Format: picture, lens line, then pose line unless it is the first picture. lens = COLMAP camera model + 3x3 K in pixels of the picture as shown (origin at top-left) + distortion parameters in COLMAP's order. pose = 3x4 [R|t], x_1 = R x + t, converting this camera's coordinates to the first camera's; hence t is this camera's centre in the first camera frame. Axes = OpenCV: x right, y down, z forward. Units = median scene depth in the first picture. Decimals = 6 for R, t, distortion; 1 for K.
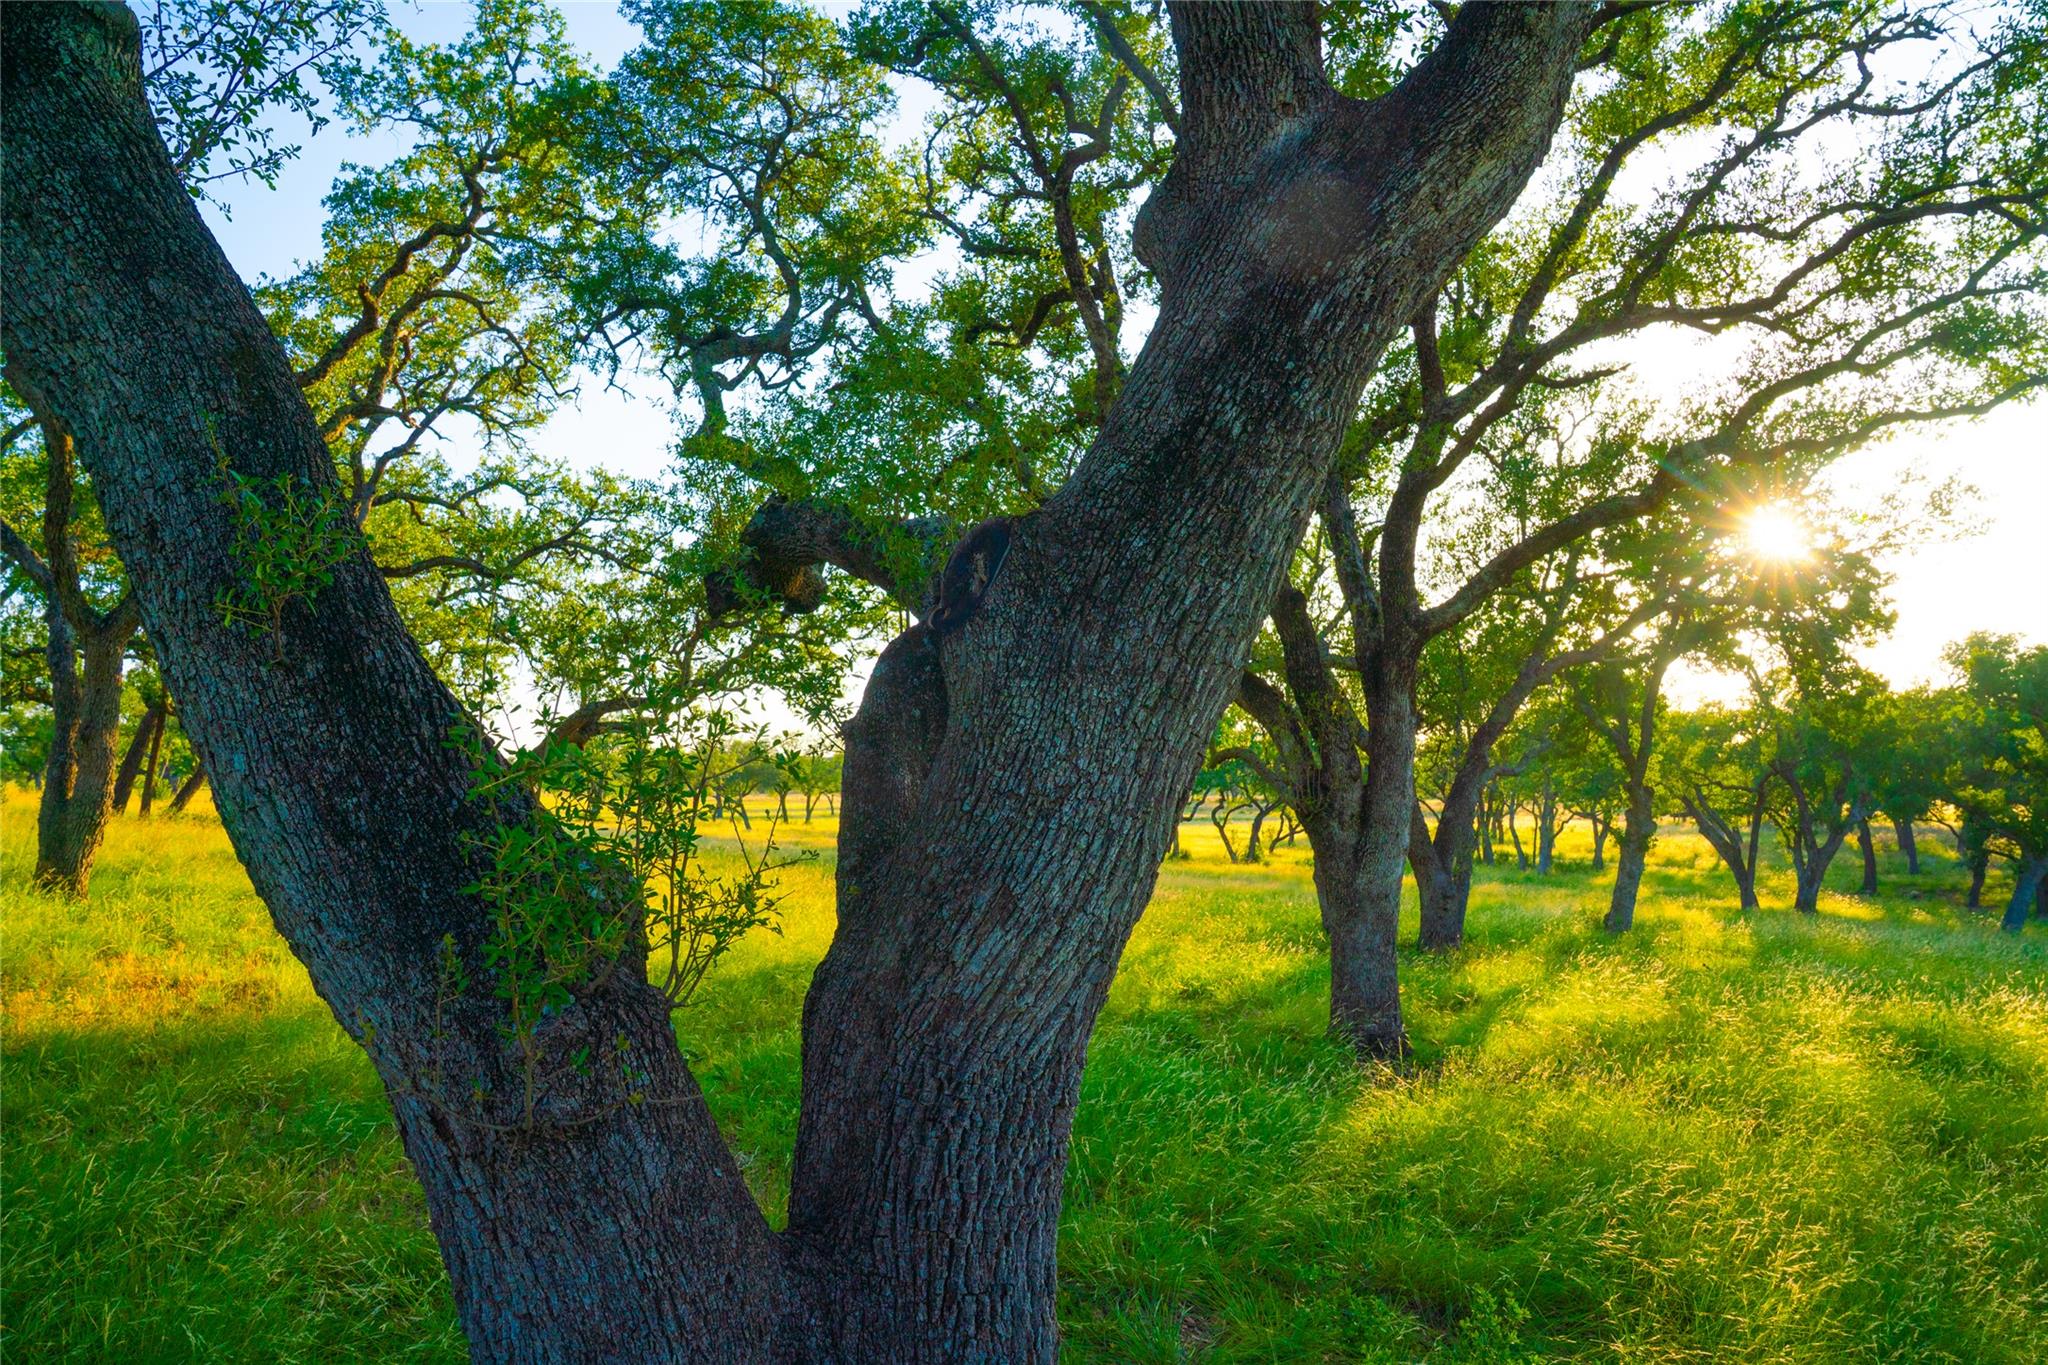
lens RADIAL K [[1439.4, 0, 1023.0], [0, 1439.4, 628.6], [0, 0, 1]] dist [-0.126764, 0.076449]
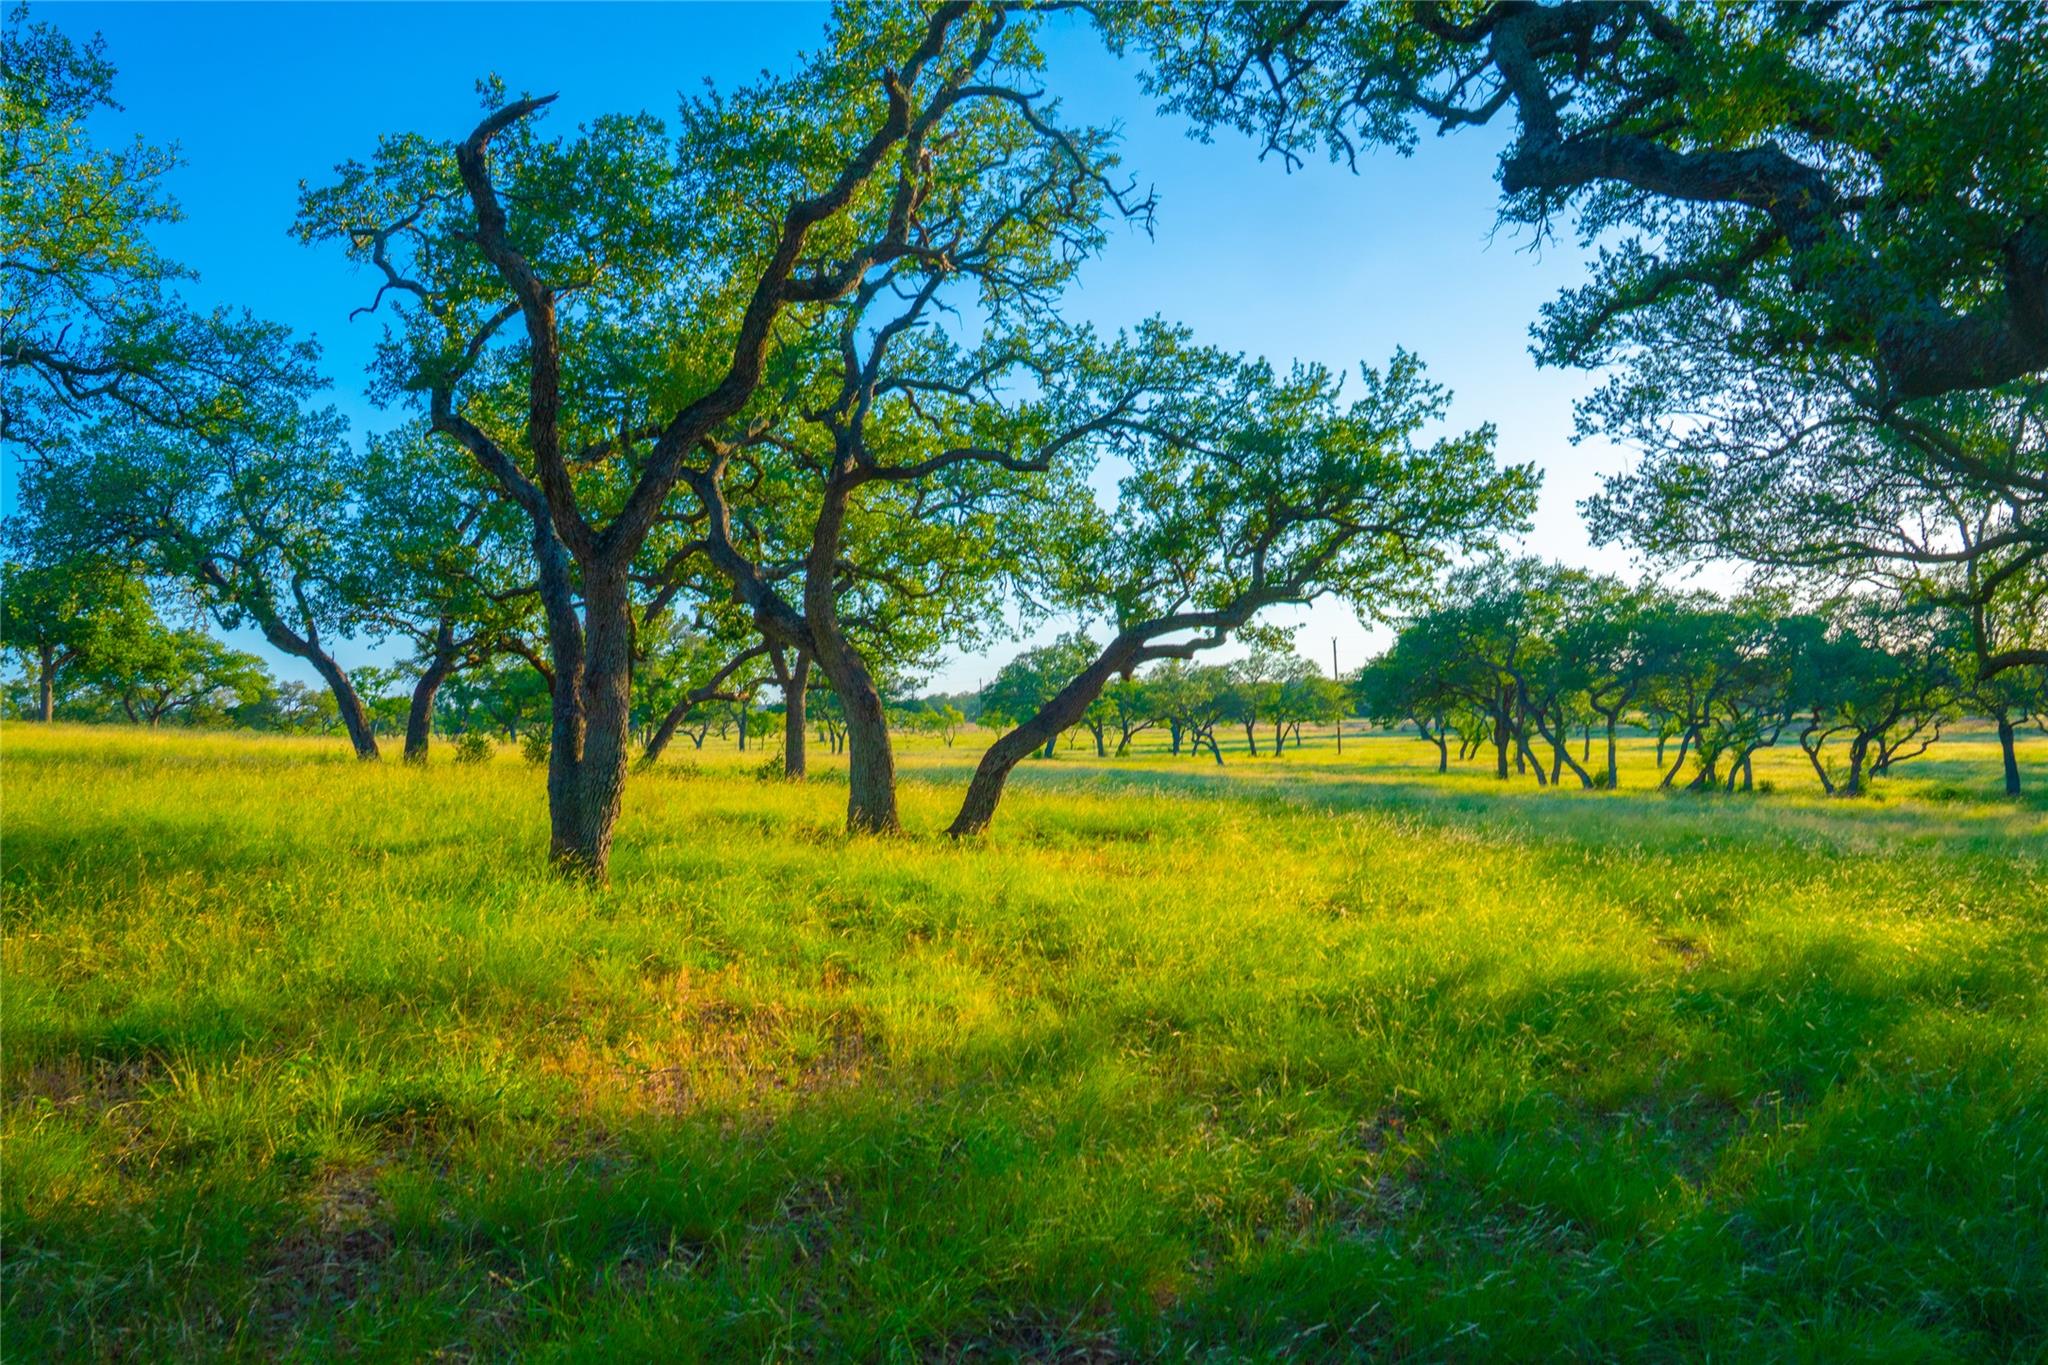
lens RADIAL K [[1523.9, 0, 1024.0], [0, 1523.9, 682.5], [0, 0, 1]] dist [-0.151717, 0.094204]
pose [[0.958993, -0.028709, -0.281972, -0.123503], [0.053622, 0.995268, 0.081036, 0.012739], [0.278311, -0.092832, 0.955994, 0.148728]]
